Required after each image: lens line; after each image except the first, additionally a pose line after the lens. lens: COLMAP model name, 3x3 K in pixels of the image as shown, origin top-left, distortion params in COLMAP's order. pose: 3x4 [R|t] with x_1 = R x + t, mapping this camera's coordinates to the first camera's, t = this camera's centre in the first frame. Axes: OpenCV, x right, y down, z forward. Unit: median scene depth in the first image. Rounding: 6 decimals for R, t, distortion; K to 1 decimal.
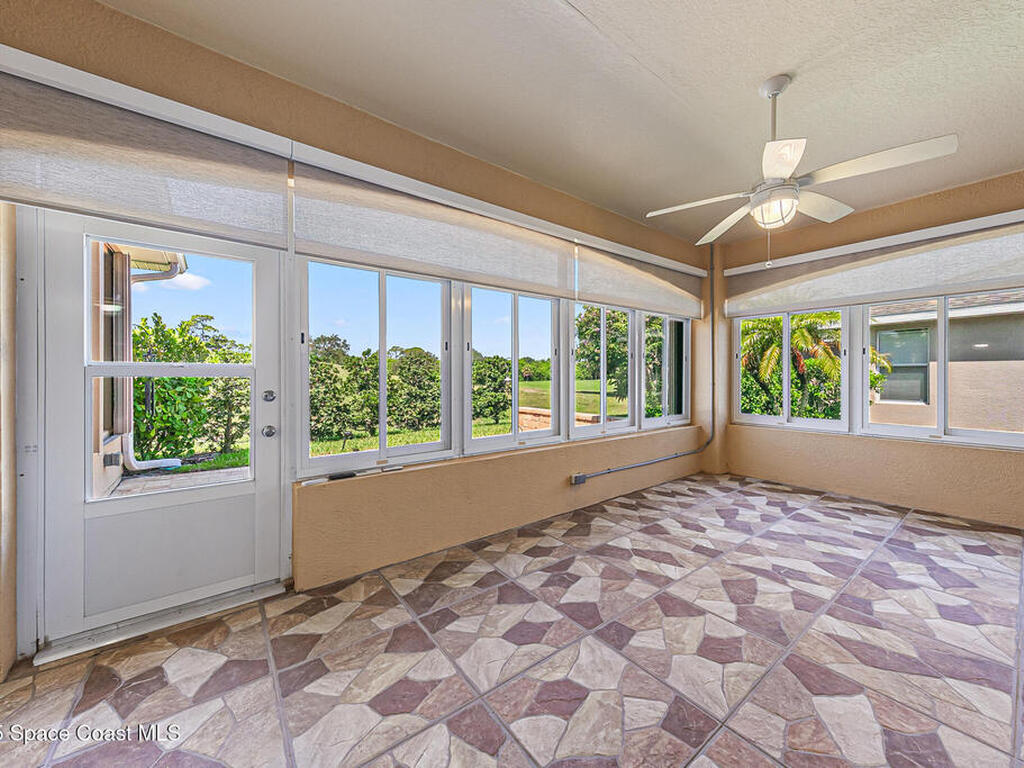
lens RADIAL K [[378.2, 0, 518.3], [0, 378.2, 381.9], [0, 0, 1]] dist [0.002821, 0.000232]
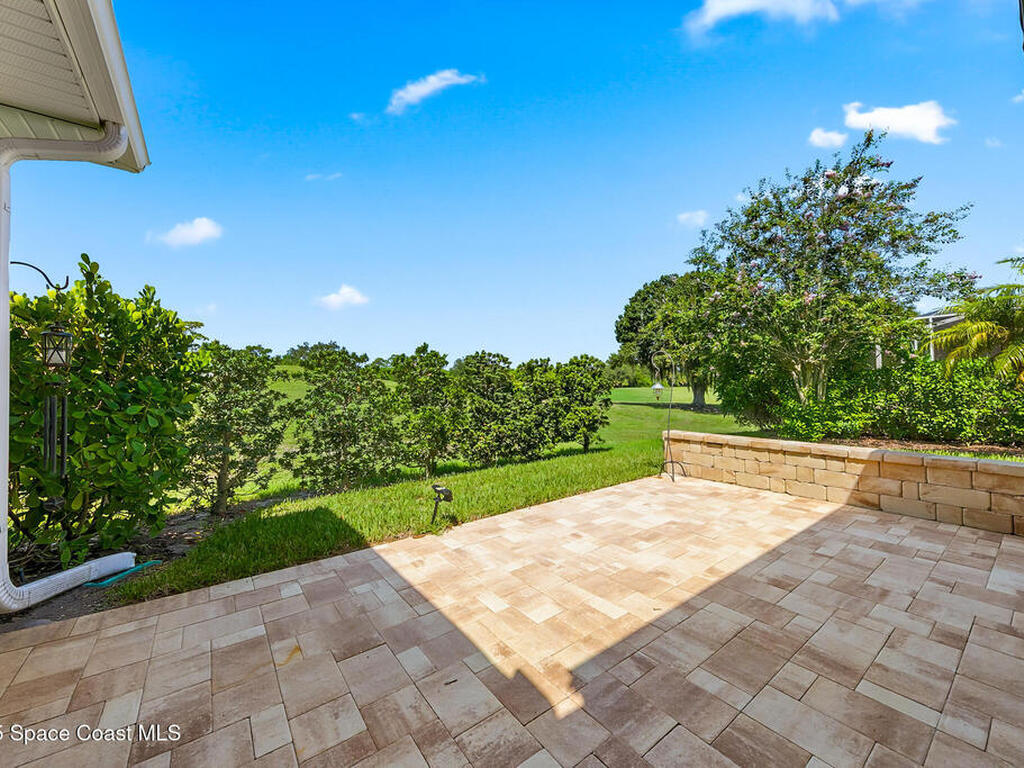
lens RADIAL K [[419.4, 0, 509.3], [0, 419.4, 382.5], [0, 0, 1]] dist [0.001015, -0.000434]
pose [[0.998863, -0.010226, -0.046555, -0.635072], [0.009148, 0.999687, -0.023301, 0.000082], [0.046779, 0.022849, 0.998644, 0.800552]]
